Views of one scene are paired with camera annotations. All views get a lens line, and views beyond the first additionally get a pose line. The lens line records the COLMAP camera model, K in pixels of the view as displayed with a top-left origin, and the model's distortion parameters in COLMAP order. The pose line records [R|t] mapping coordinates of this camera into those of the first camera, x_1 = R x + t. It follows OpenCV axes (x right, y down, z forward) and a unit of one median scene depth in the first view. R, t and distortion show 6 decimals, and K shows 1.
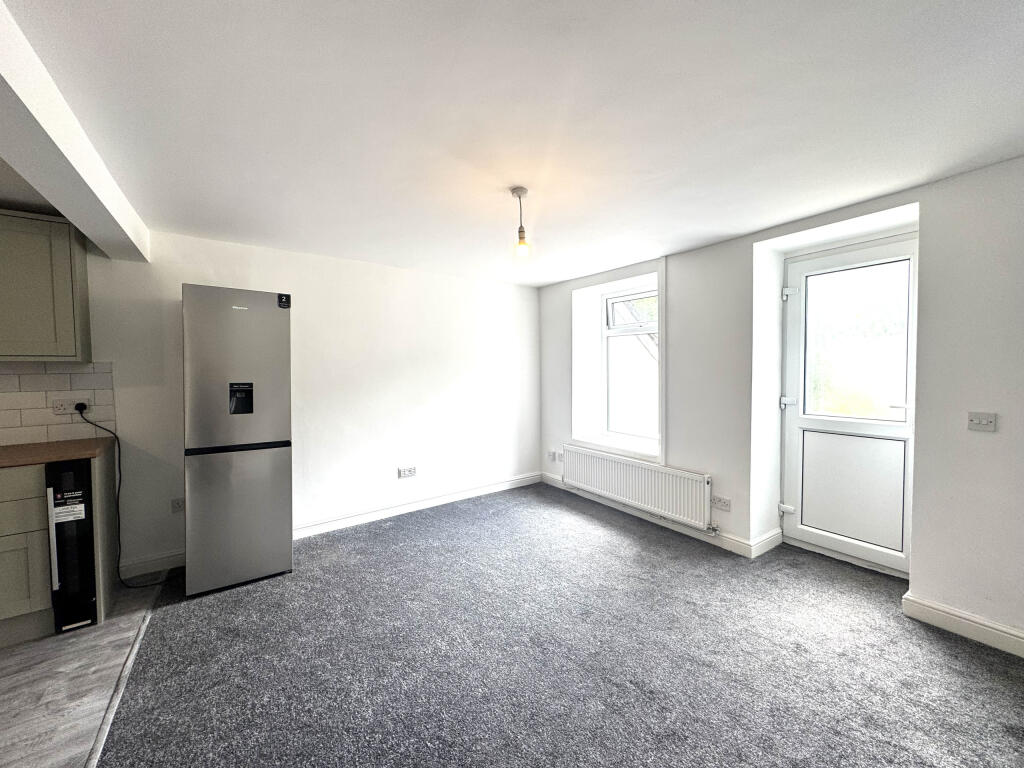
lens RADIAL K [[415.6, 0, 511.9], [0, 415.6, 381.1], [0, 0, 1]] dist [-0.008820, -0.000078]
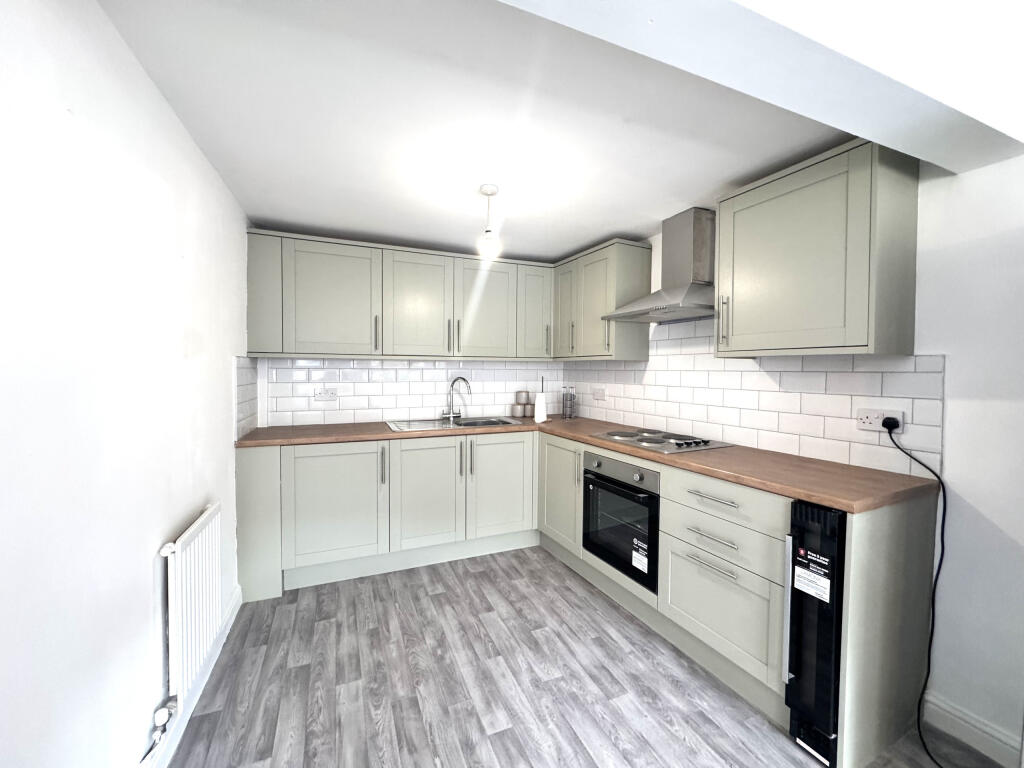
lens RADIAL K [[415.6, 0, 513.2], [0, 415.6, 381.4], [0, 0, 1]] dist [-0.008820, -0.000078]
pose [[-0.188985, 0.041266, -0.981113, -0.291350], [-0.038745, 0.998025, 0.049441, -0.013367], [0.981215, 0.047357, -0.187013, 0.530972]]
